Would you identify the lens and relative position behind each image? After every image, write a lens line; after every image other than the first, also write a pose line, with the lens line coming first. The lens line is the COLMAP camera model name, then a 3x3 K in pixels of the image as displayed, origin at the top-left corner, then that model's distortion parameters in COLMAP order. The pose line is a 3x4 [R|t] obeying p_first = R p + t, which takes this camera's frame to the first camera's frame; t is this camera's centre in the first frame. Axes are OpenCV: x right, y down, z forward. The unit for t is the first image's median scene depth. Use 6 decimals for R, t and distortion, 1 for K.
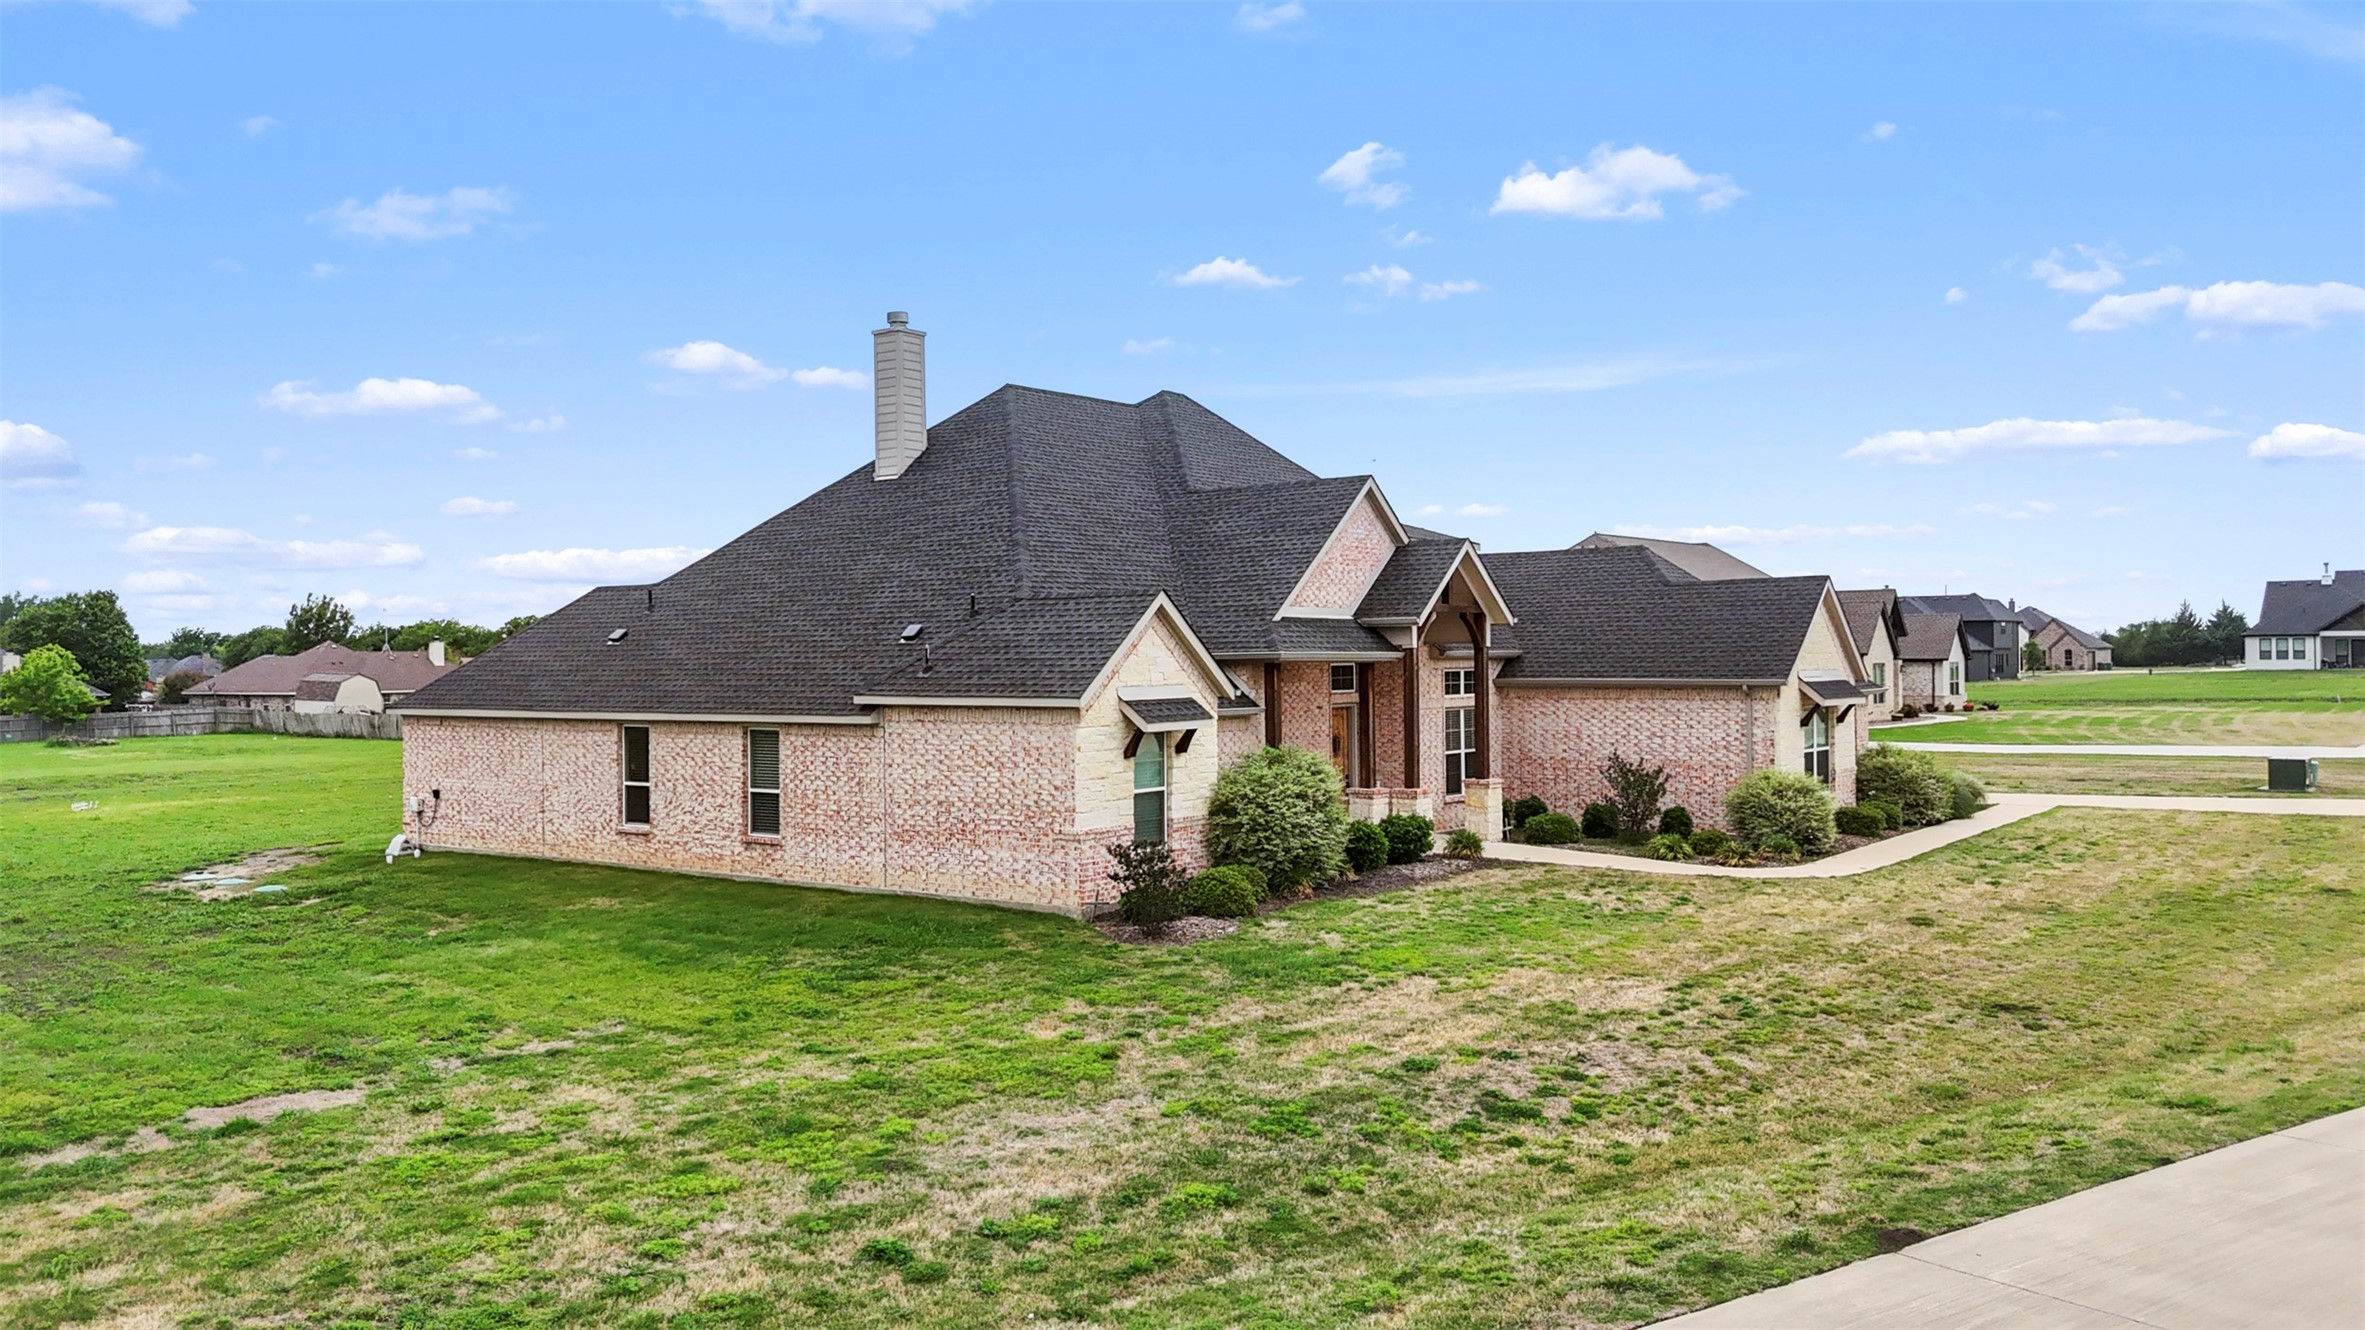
lens RADIAL K [[1805.7, 0, 1182.5], [0, 1805.7, 665.0], [0, 0, 1]] dist [0.087903, -0.071667]
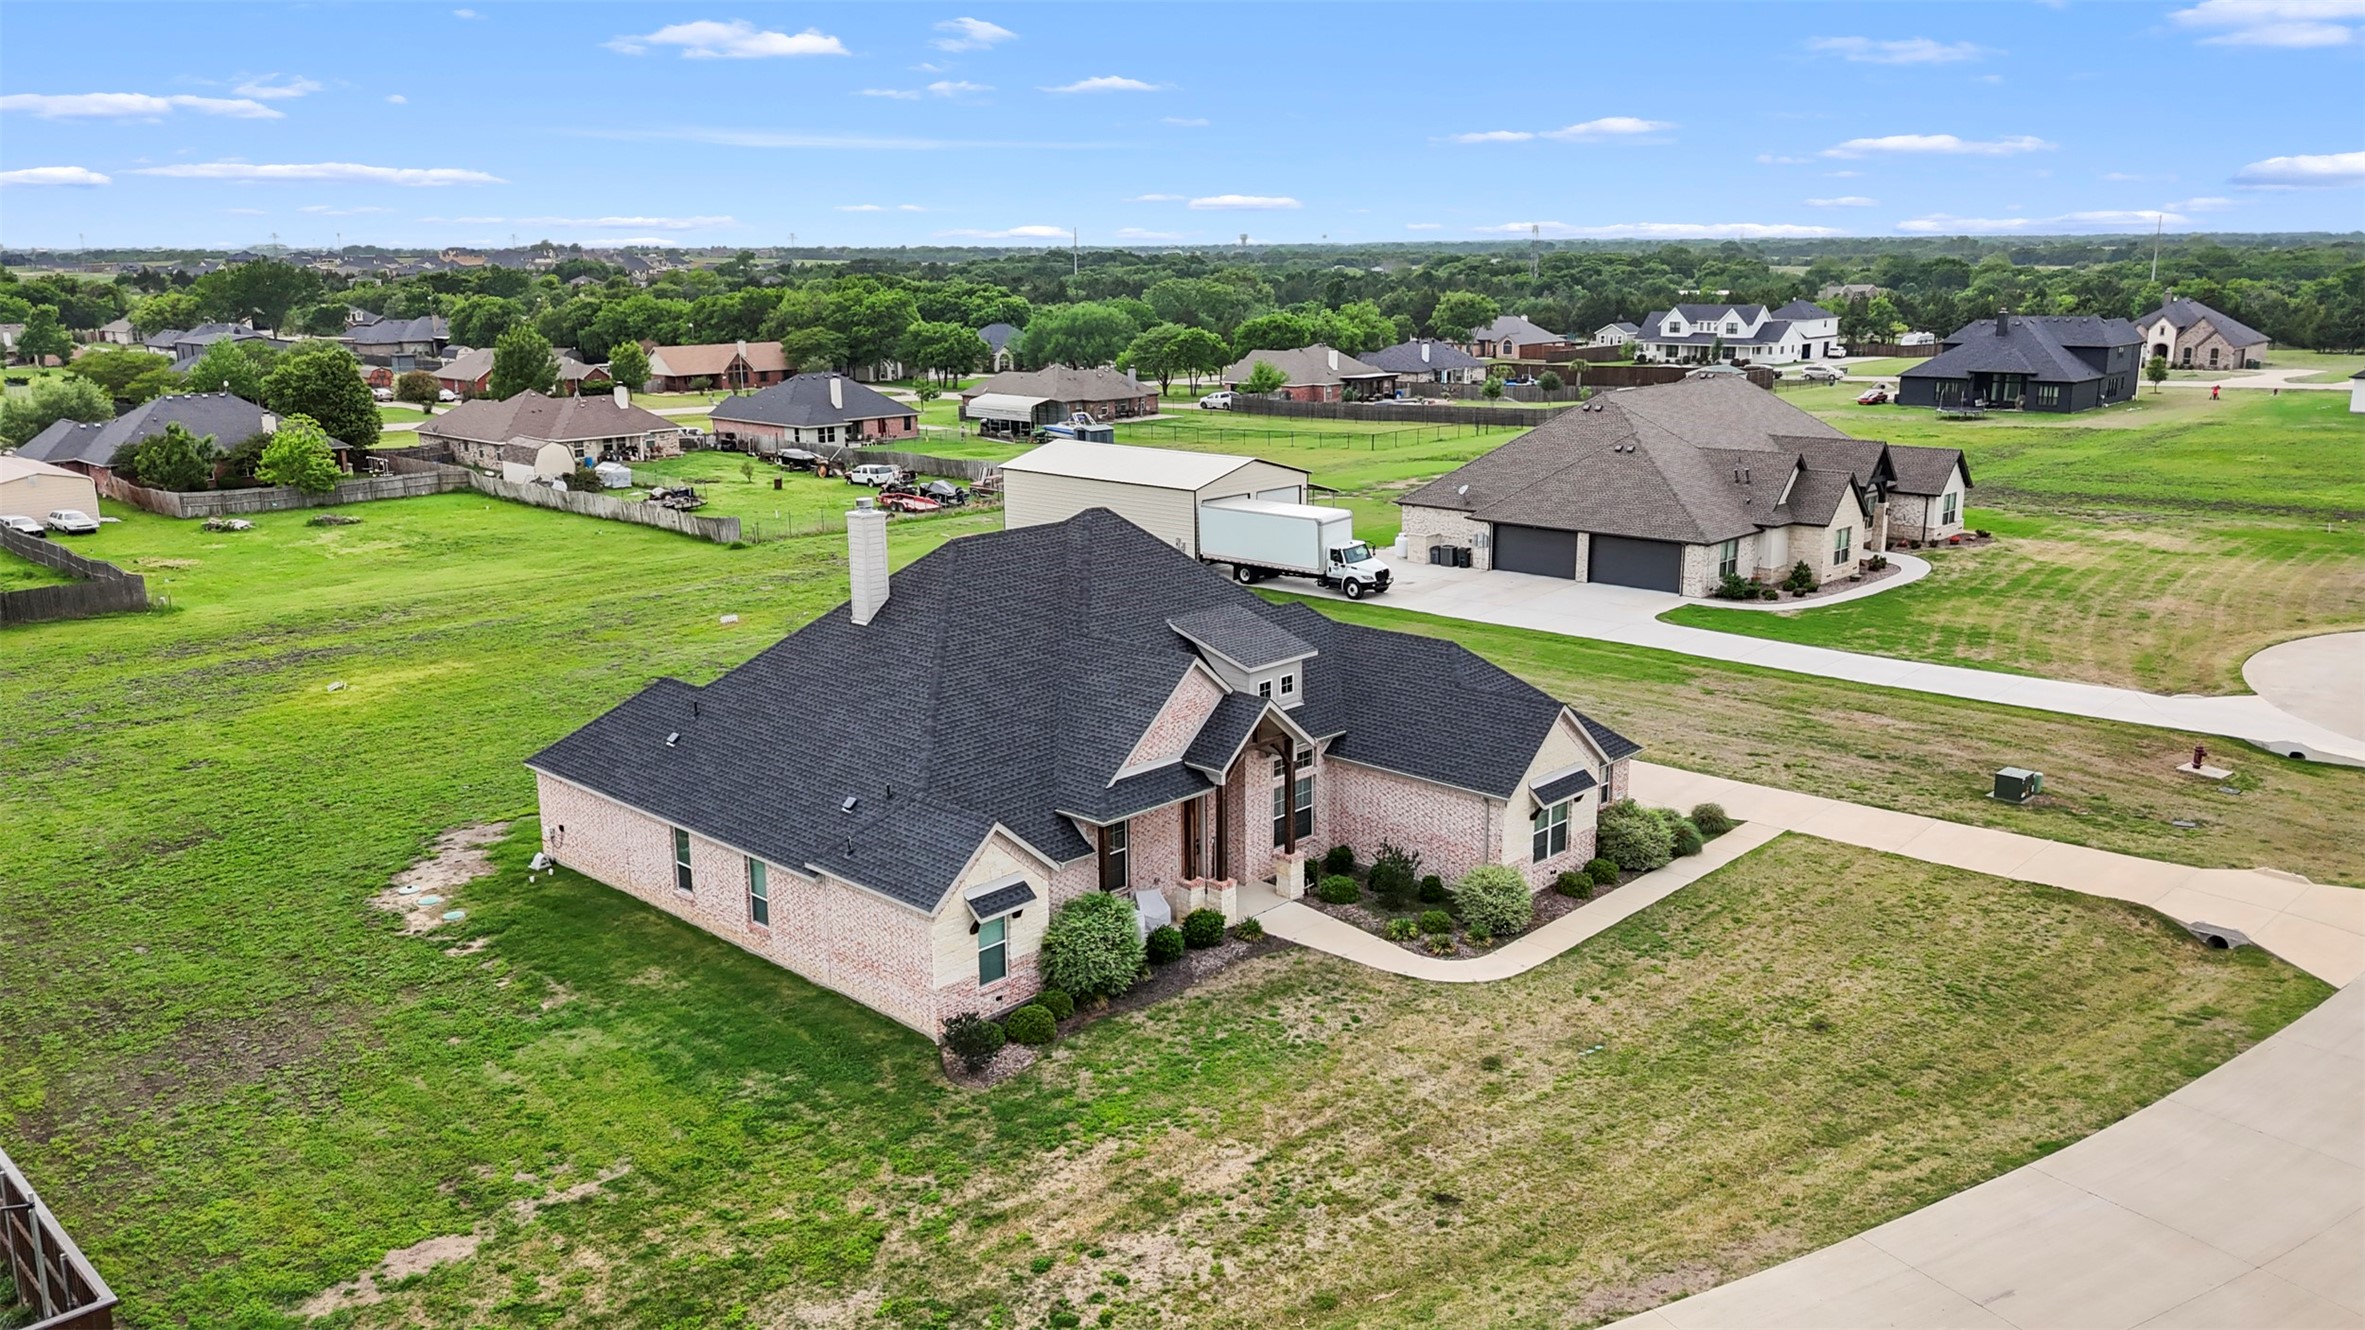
lens RADIAL K [[1747.3, 0, 1171.7], [0, 1747.3, 665.0], [0, 0, 1]] dist [0.044444, -0.001152]
pose [[0.994826, 0.024173, -0.098672, 0.198351], [-0.003530, 0.978917, 0.204230, -0.338506], [0.101528, -0.202825, 0.973937, -0.260303]]
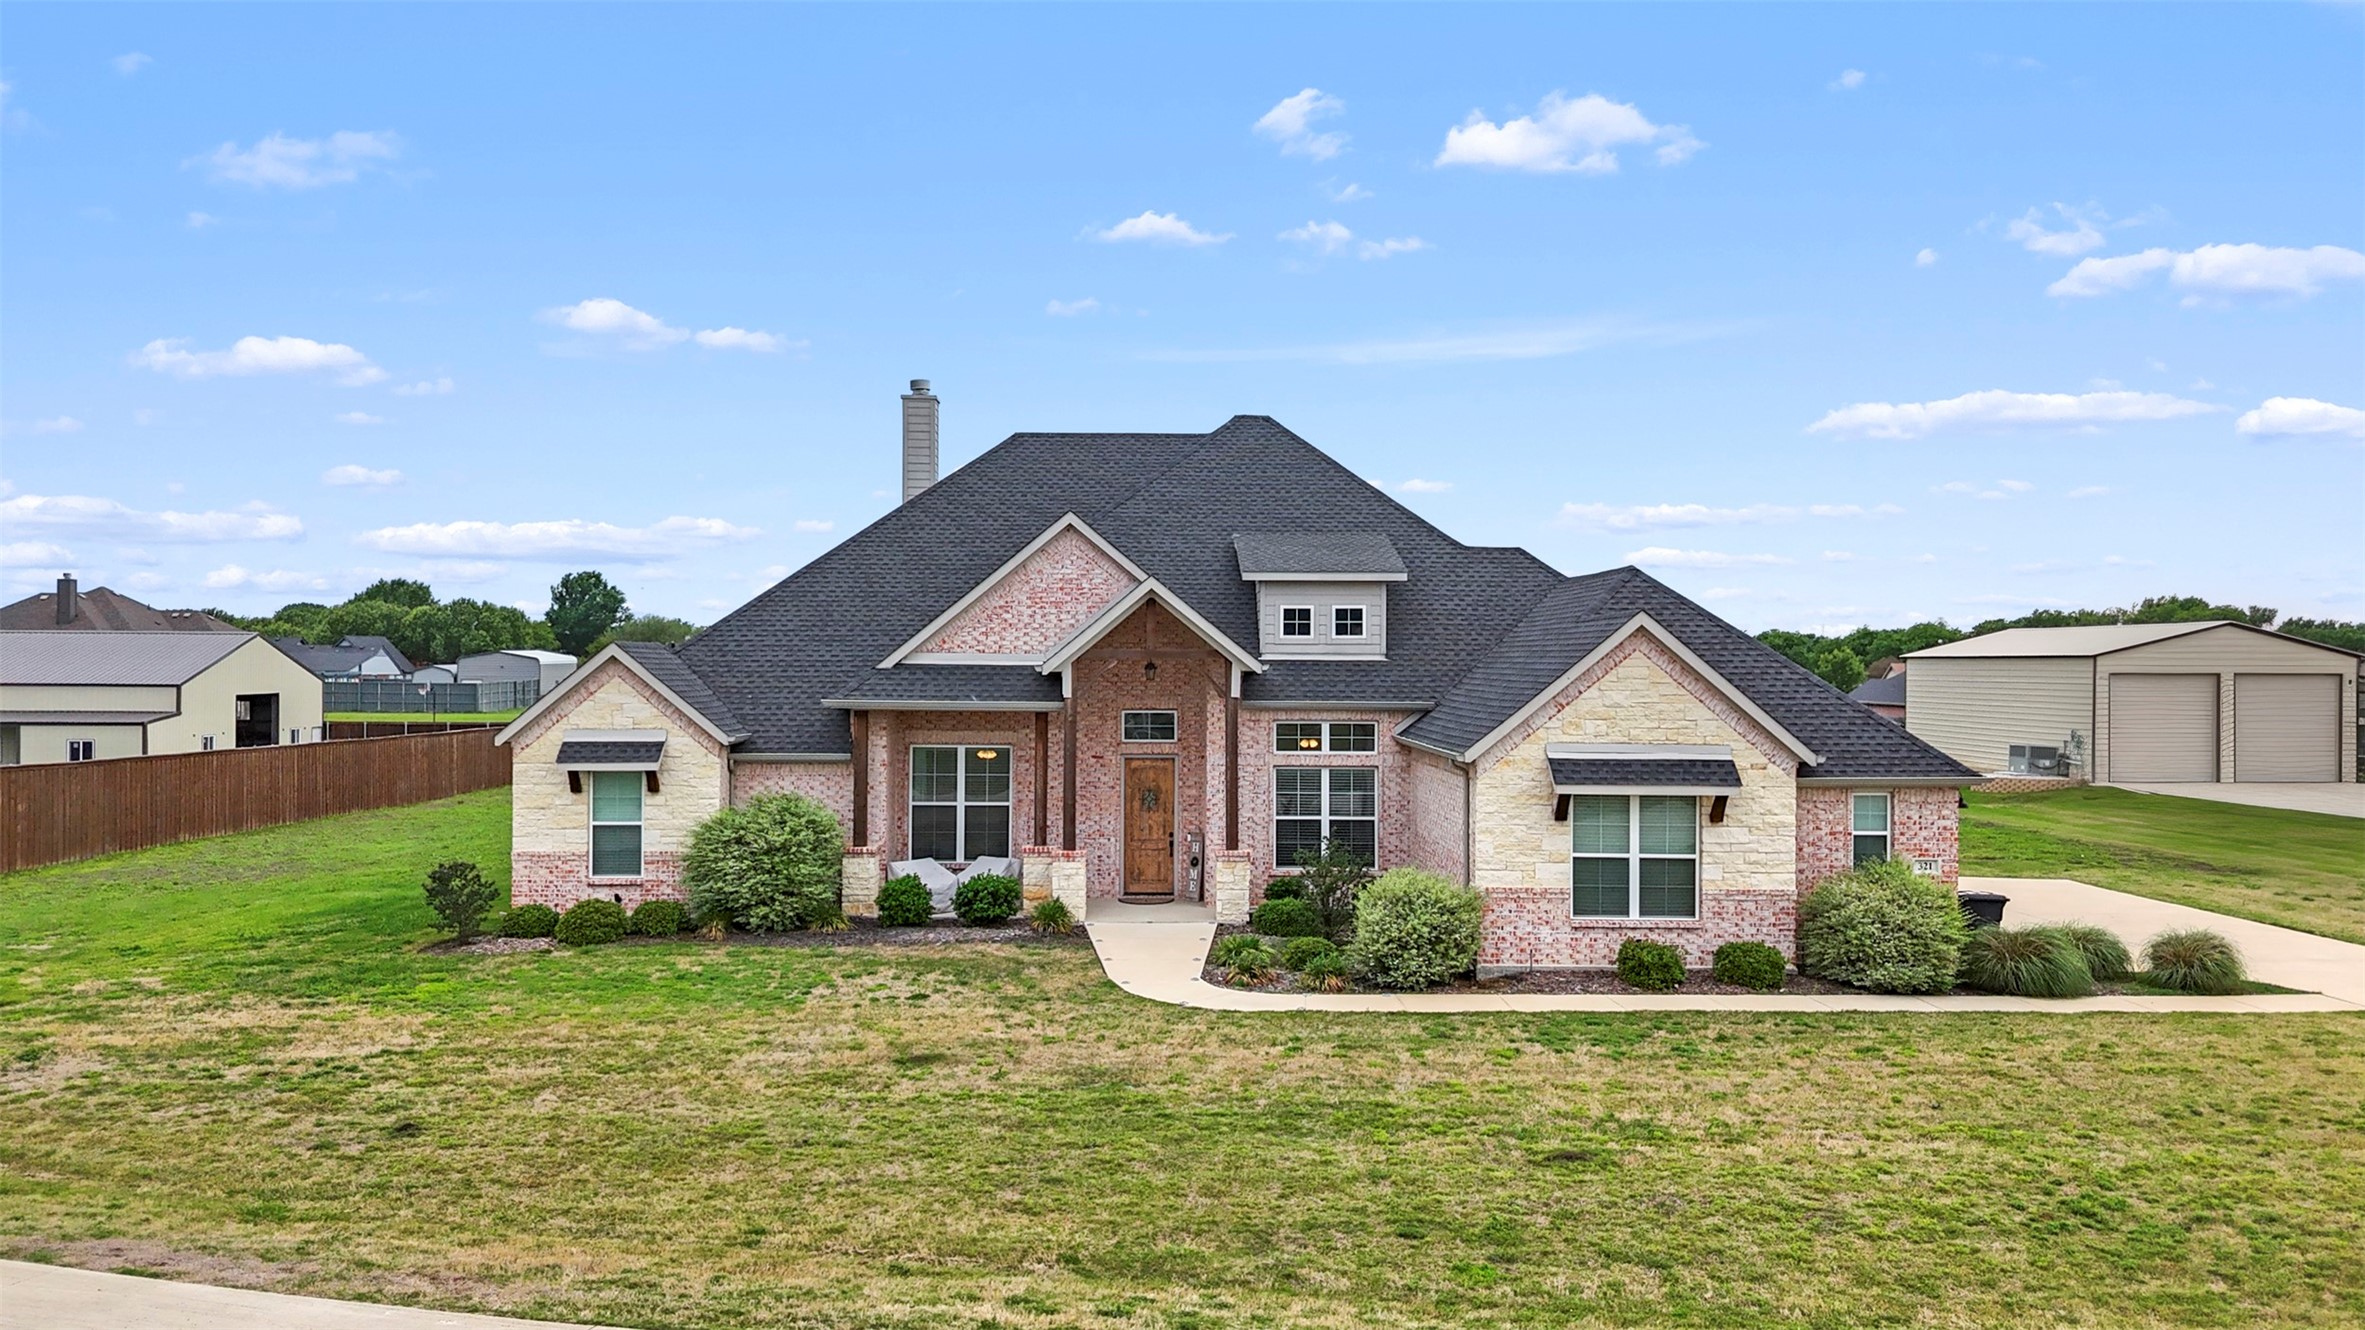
lens RADIAL K [[1747.3, 0, 1171.7], [0, 1747.3, 665.0], [0, 0, 1]] dist [0.044444, -0.001152]
pose [[0.651185, 0.013829, -0.758793, 0.757972], [-0.033320, 0.999391, -0.010382, -0.014019], [0.758187, 0.032044, 0.651249, 0.428943]]
